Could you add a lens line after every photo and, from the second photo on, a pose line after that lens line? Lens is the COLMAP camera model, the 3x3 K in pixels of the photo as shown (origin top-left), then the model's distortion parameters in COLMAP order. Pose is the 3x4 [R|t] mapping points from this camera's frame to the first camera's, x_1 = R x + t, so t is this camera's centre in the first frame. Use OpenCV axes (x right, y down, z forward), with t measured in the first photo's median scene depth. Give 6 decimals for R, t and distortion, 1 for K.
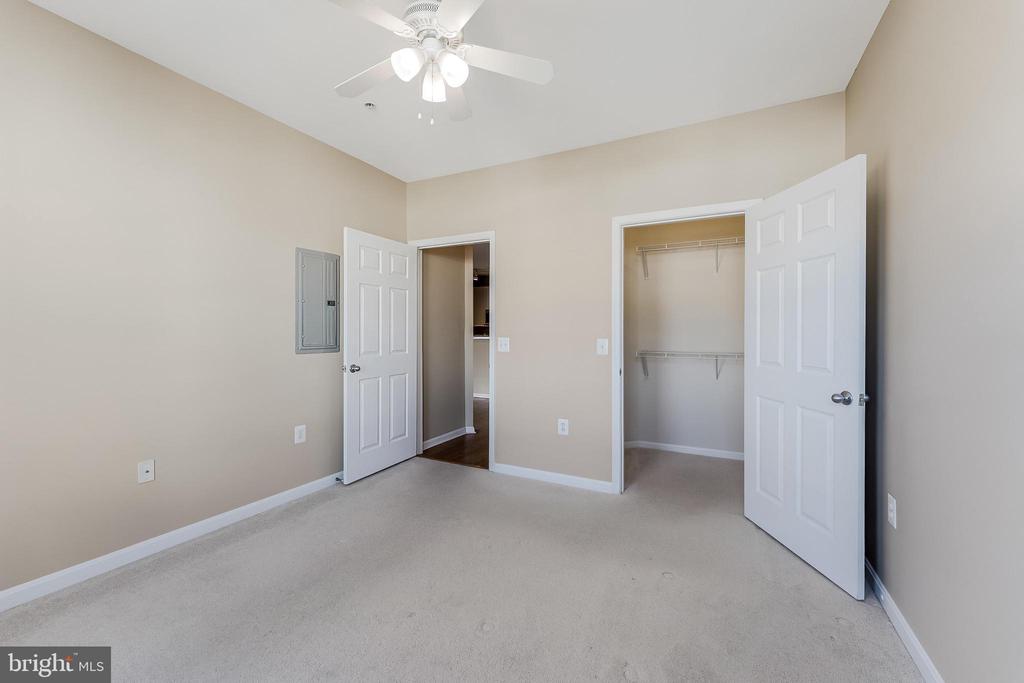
lens RADIAL K [[412.7, 0, 512.5], [0, 412.7, 334.2], [0, 0, 1]] dist [-0.001000, -0.000102]
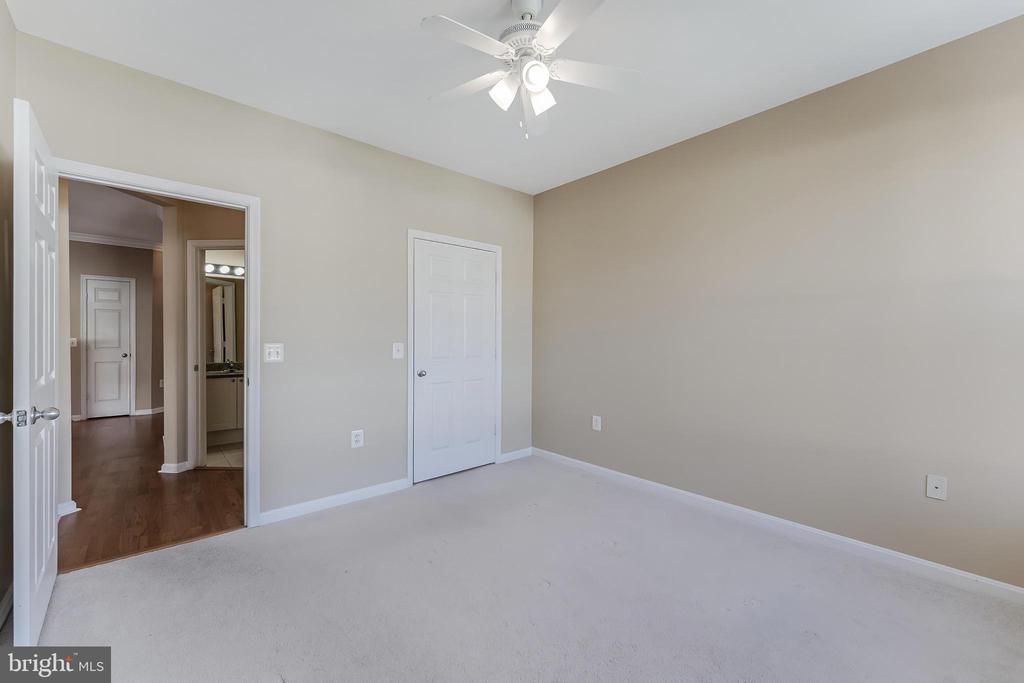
lens RADIAL K [[411.0, 0, 515.3], [0, 411.0, 337.3], [0, 0, 1]] dist [0.000078, -0.000118]
pose [[0.355986, -0.002332, 0.934488, -0.613858], [-0.000687, 0.999996, 0.002757, -0.005023], [-0.934491, -0.001623, 0.355983, 0.342859]]
